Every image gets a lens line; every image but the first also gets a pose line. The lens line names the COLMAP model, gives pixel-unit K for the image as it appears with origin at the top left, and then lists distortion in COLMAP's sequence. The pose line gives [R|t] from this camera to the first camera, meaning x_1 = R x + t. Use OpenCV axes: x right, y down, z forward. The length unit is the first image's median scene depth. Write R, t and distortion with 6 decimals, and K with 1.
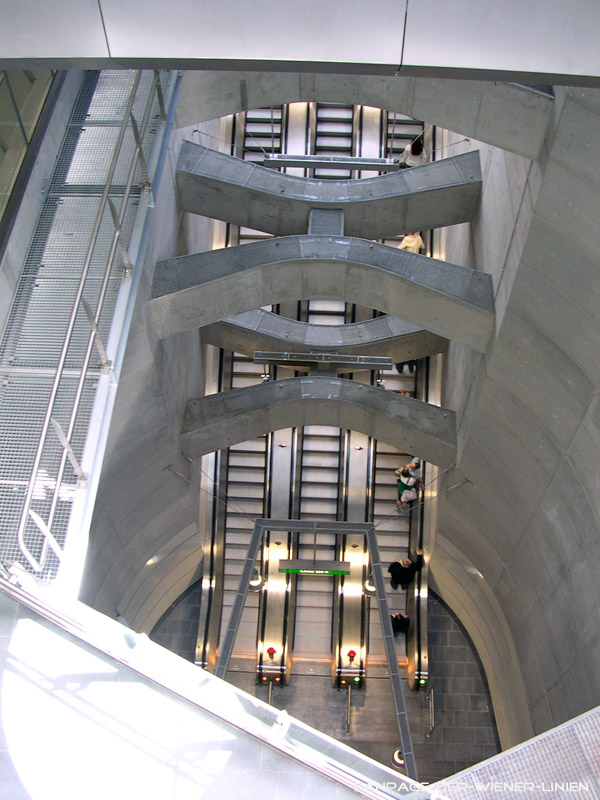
lens RADIAL K [[865.9, 0, 300.0], [0, 865.9, 400.0], [0, 0, 1]] dist [-0.176748, 0.013934]
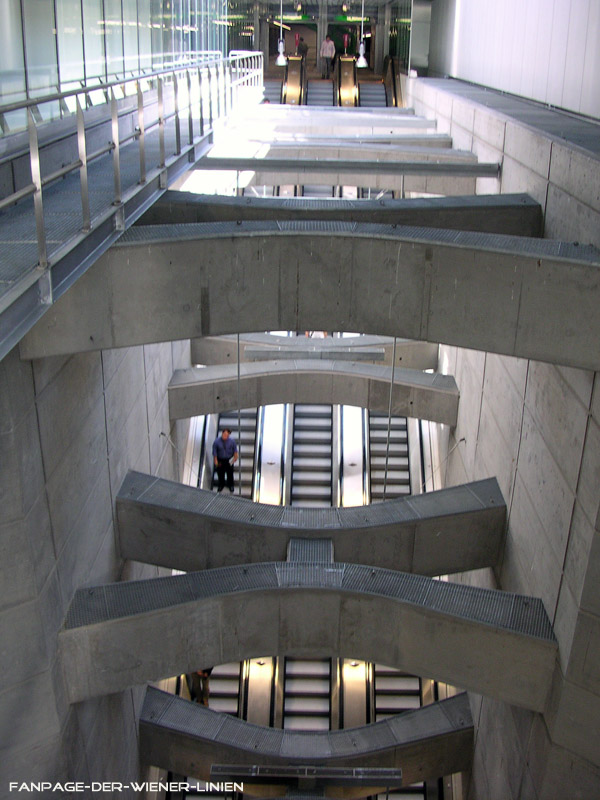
lens RADIAL K [[865.9, 0, 300.0], [0, 865.9, 400.0], [0, 0, 1]] dist [-0.176748, 0.013934]
pose [[0.999235, 0.004600, 0.038828, -0.008677], [0.017888, 0.829258, -0.558580, 0.106995], [-0.034768, 0.558847, 0.828542, 0.308163]]
